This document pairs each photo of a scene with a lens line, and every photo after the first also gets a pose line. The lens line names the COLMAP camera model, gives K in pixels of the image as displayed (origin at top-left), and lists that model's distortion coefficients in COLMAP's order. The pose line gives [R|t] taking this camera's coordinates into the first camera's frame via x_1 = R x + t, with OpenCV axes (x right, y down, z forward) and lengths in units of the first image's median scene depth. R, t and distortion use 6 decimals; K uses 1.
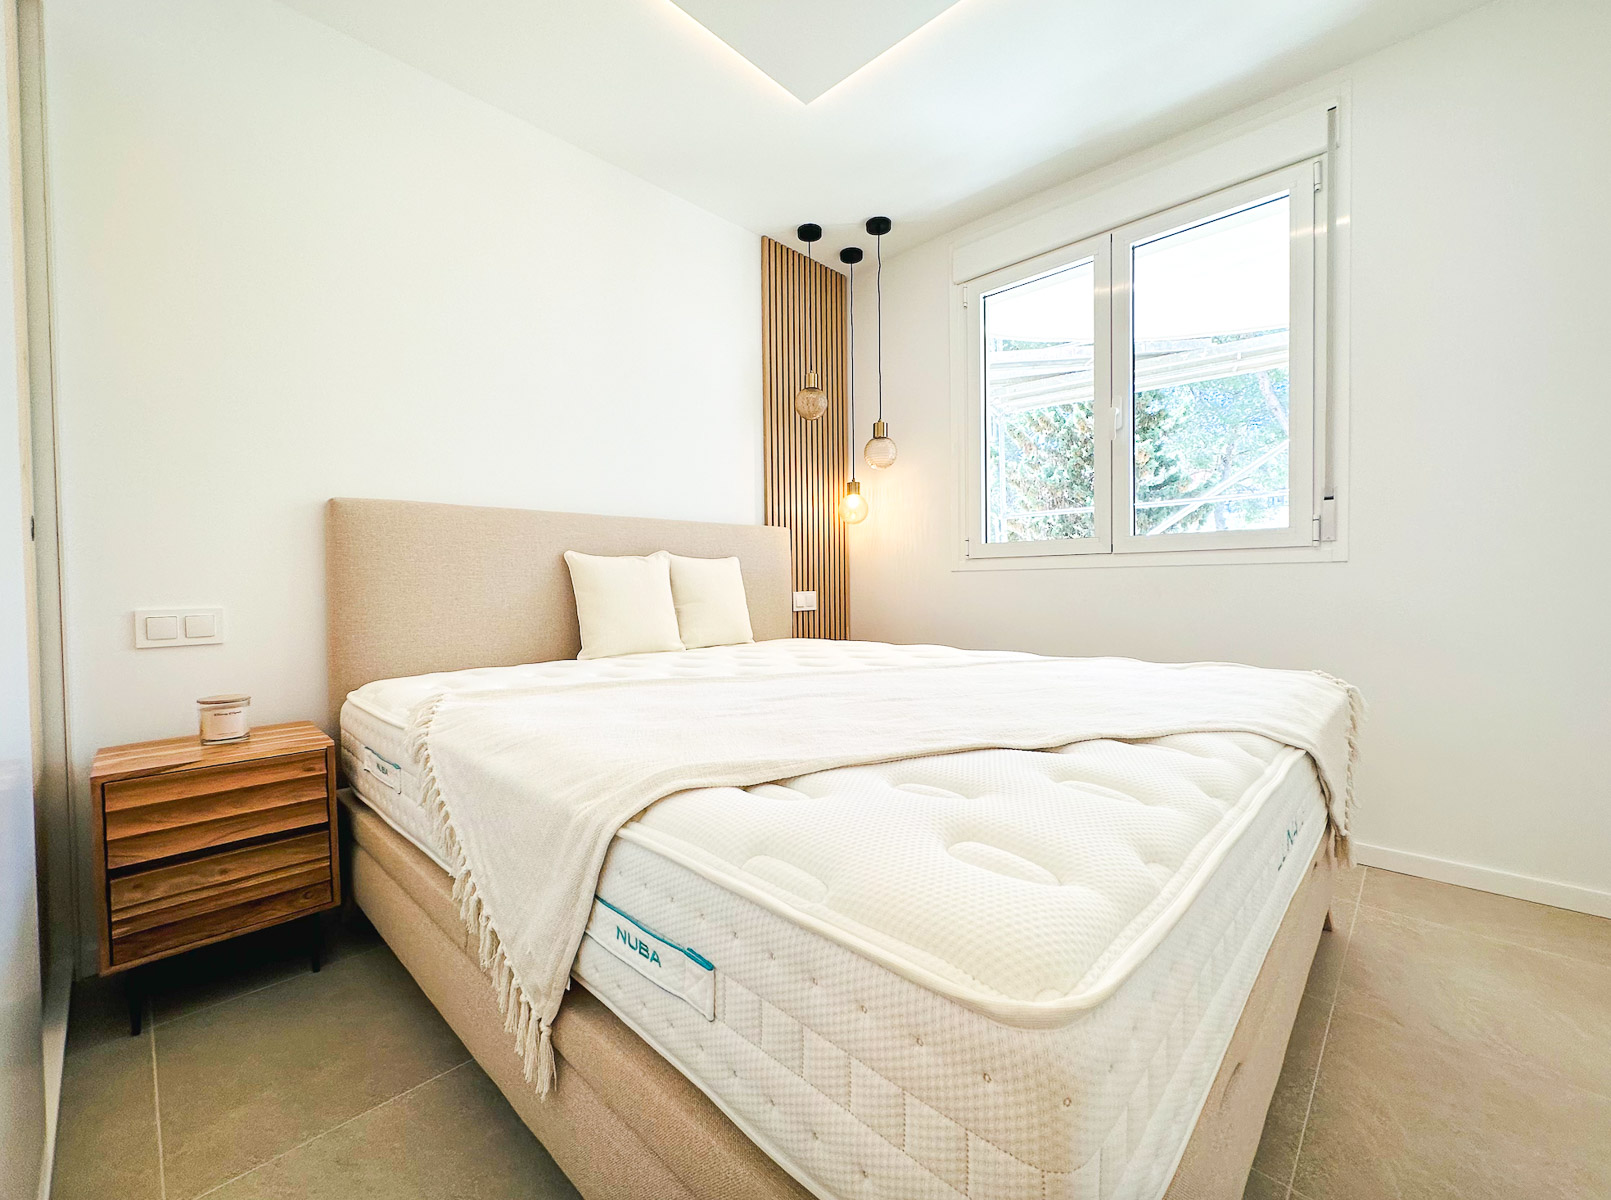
lens RADIAL K [[660.7, 0, 794.5], [0, 660.7, 602.9], [0, 0, 1]] dist [-0.001629, -0.000501]
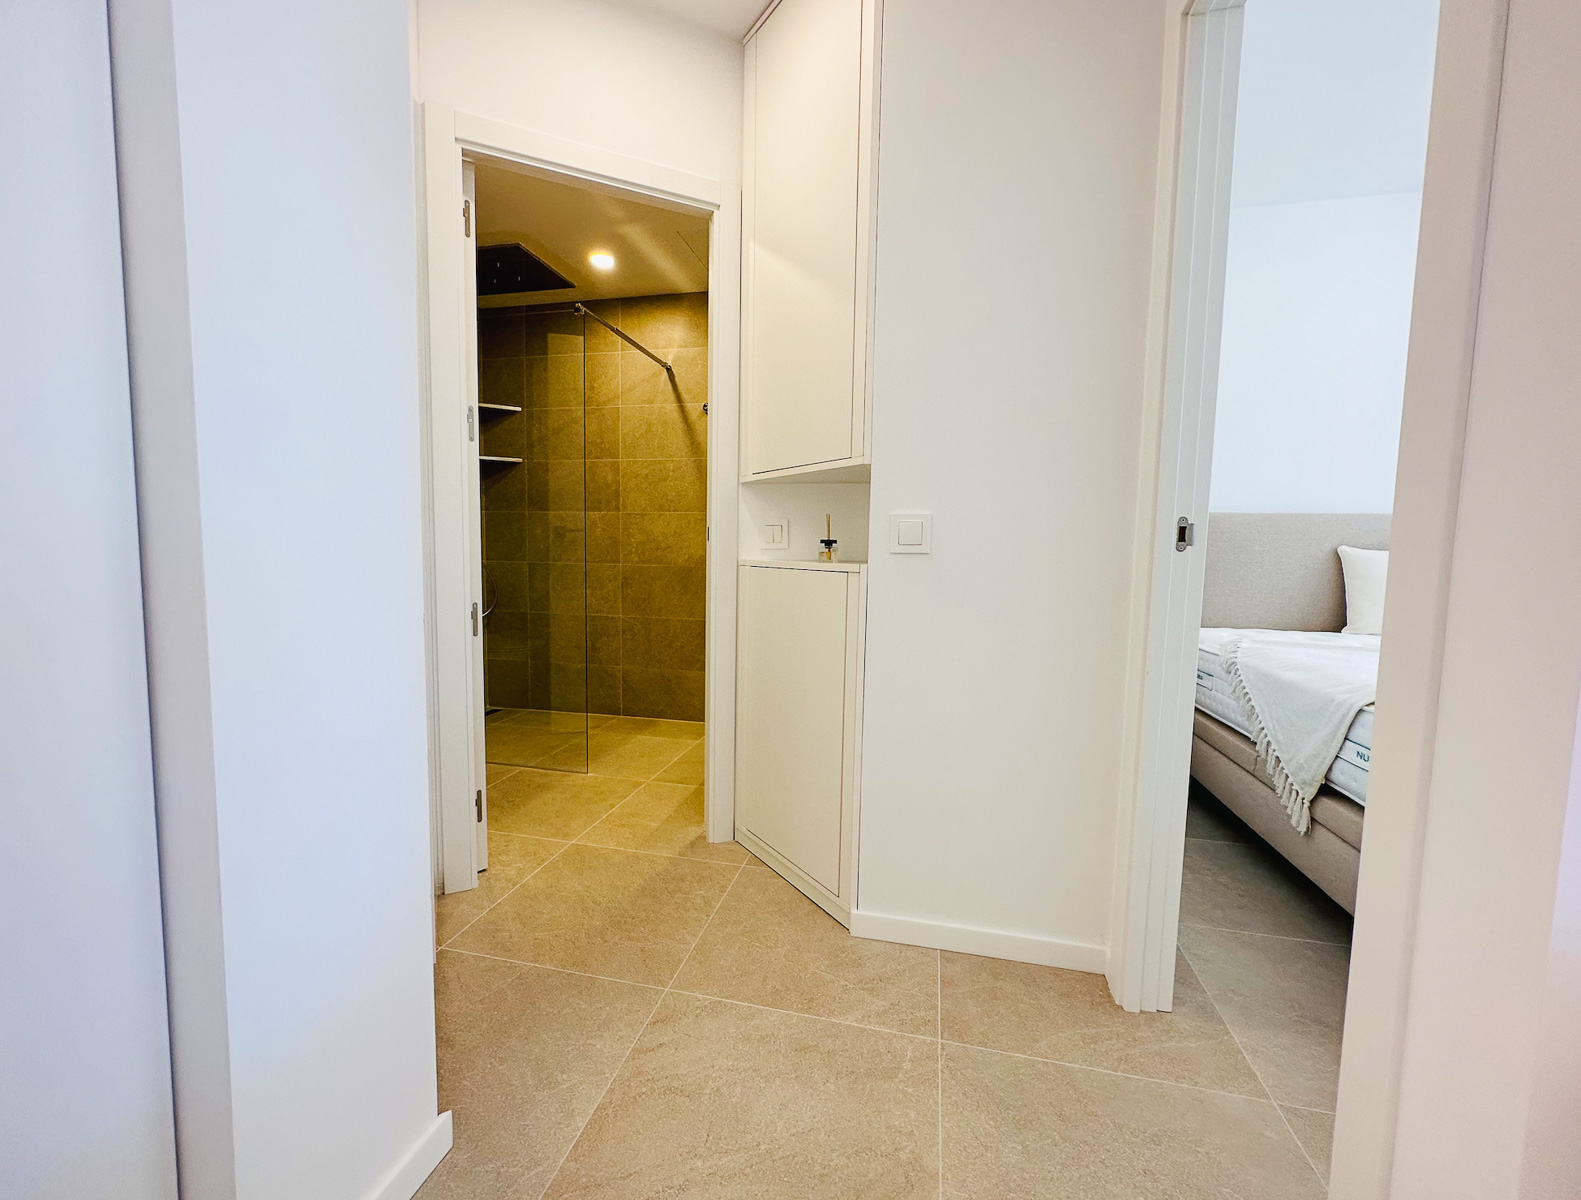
lens RADIAL K [[649.0, 0, 790.4], [0, 649.0, 596.3], [0, 0, 1]] dist [-0.002021, -0.000186]
pose [[0.520278, 0.086510, -0.849604, 0.411303], [-0.052409, 0.996215, 0.069345, -0.035660], [0.852387, 0.008448, 0.522843, -1.326964]]
